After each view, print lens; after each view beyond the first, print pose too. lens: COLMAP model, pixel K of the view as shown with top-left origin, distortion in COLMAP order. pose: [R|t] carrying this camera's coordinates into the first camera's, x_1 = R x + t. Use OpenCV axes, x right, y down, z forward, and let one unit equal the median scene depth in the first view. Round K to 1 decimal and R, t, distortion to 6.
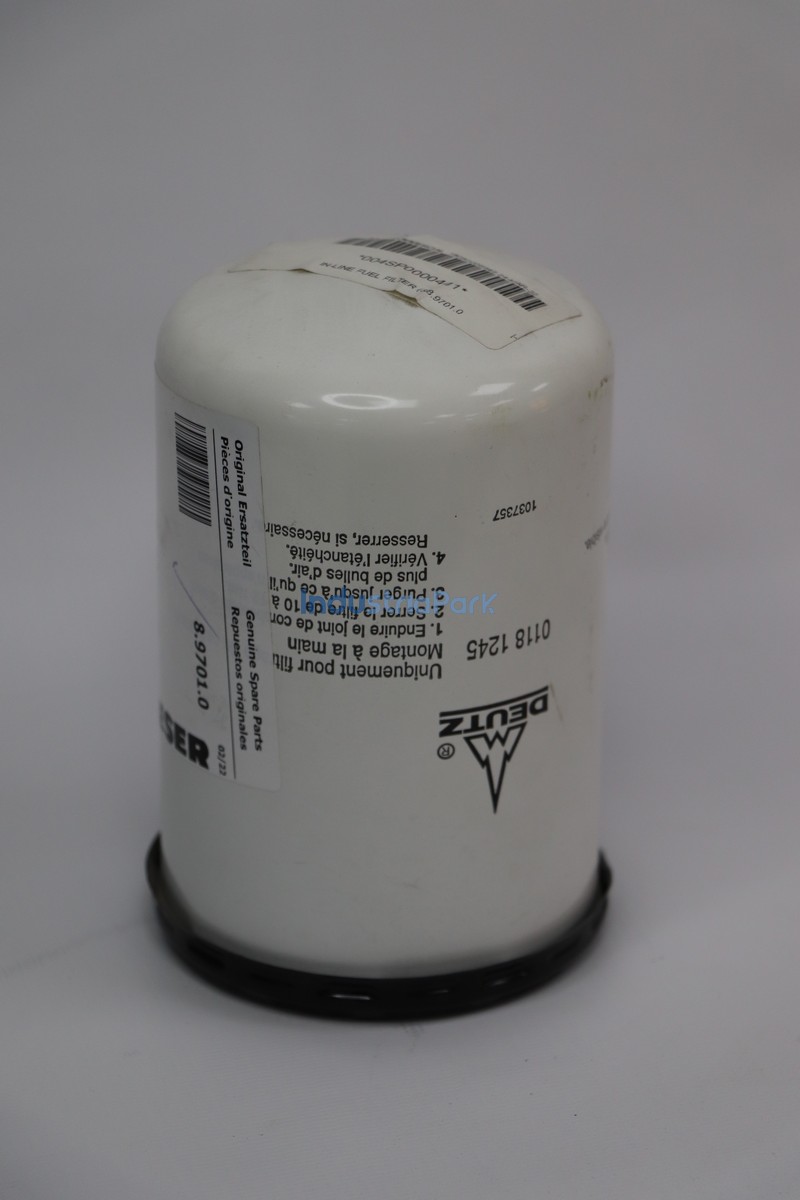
lens RADIAL K [[5029.5, 0, 400.0], [0, 5029.5, 600.0], [0, 0, 1]] dist [0.006326, 0.000000]
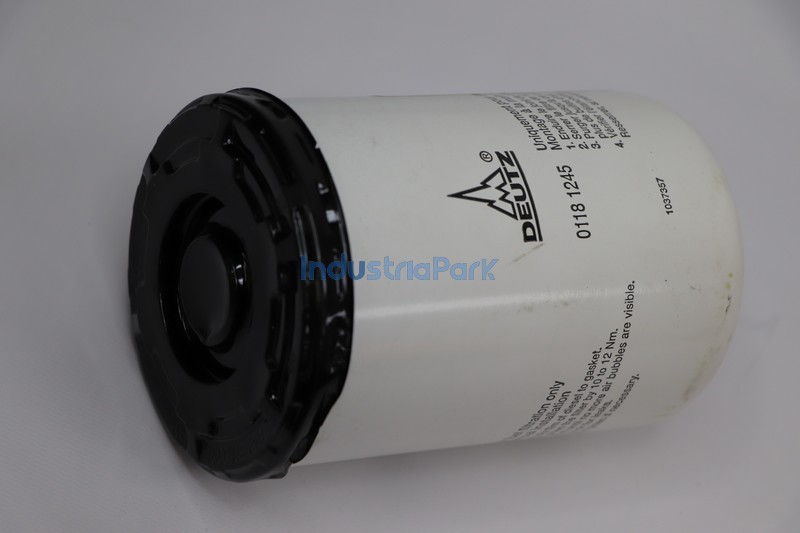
lens RADIAL K [[2675.3, 0, 400.0], [0, 2675.3, 266.5], [0, 0, 1]] dist [0.022546, 0.000000]
pose [[0.500351, 0.530245, -0.684463, 0.468220], [-0.631416, -0.317442, -0.707492, 0.505485], [-0.592421, 0.786175, 0.175973, 0.918862]]
